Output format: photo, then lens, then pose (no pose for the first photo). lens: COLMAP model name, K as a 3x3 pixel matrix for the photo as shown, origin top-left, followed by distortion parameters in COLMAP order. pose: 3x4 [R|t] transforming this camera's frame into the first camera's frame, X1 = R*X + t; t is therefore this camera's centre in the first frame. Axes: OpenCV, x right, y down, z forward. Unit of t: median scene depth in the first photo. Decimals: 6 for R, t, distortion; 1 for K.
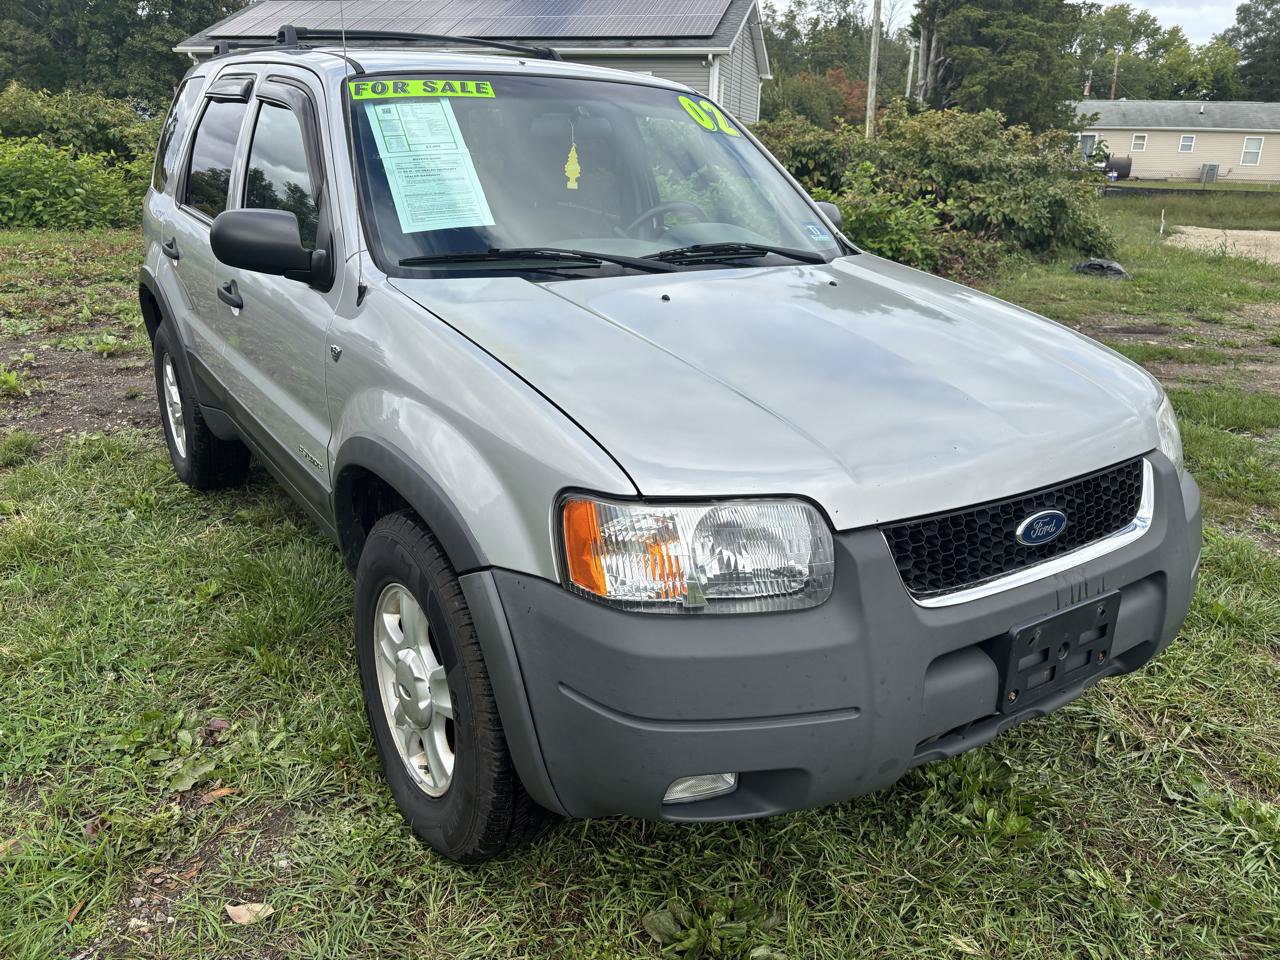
lens RADIAL K [[959.4, 0, 636.2], [0, 959.4, 439.3], [0, 0, 1]] dist [0.073192, -0.084593]
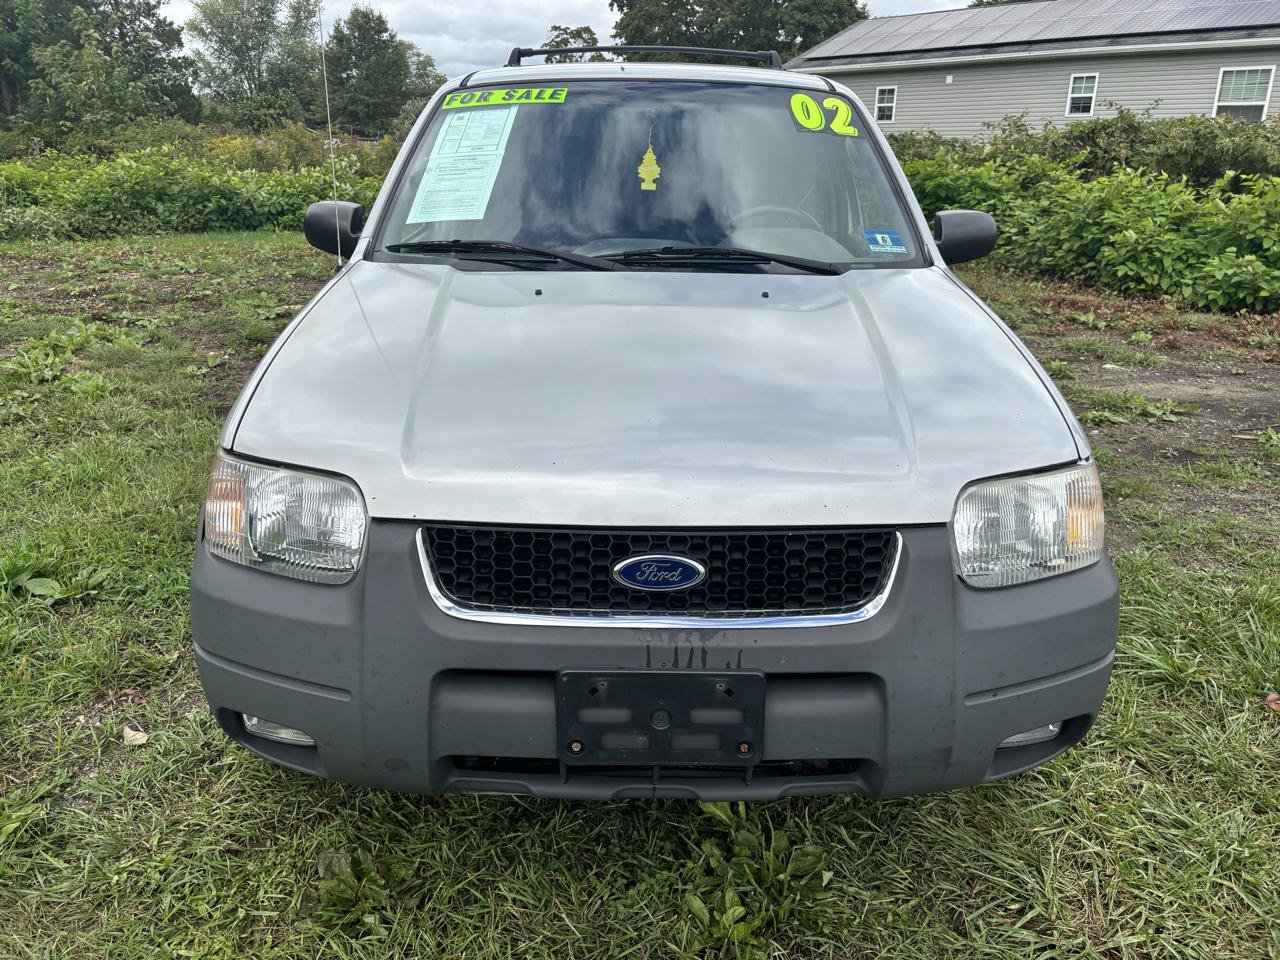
lens RADIAL K [[959.4, 0, 636.2], [0, 959.4, 439.3], [0, 0, 1]] dist [0.073192, -0.084593]
pose [[0.839295, 0.147097, -0.523399, 0.758211], [-0.153122, 0.987688, 0.032045, -0.047673], [0.521669, 0.053249, 0.851485, 0.220458]]
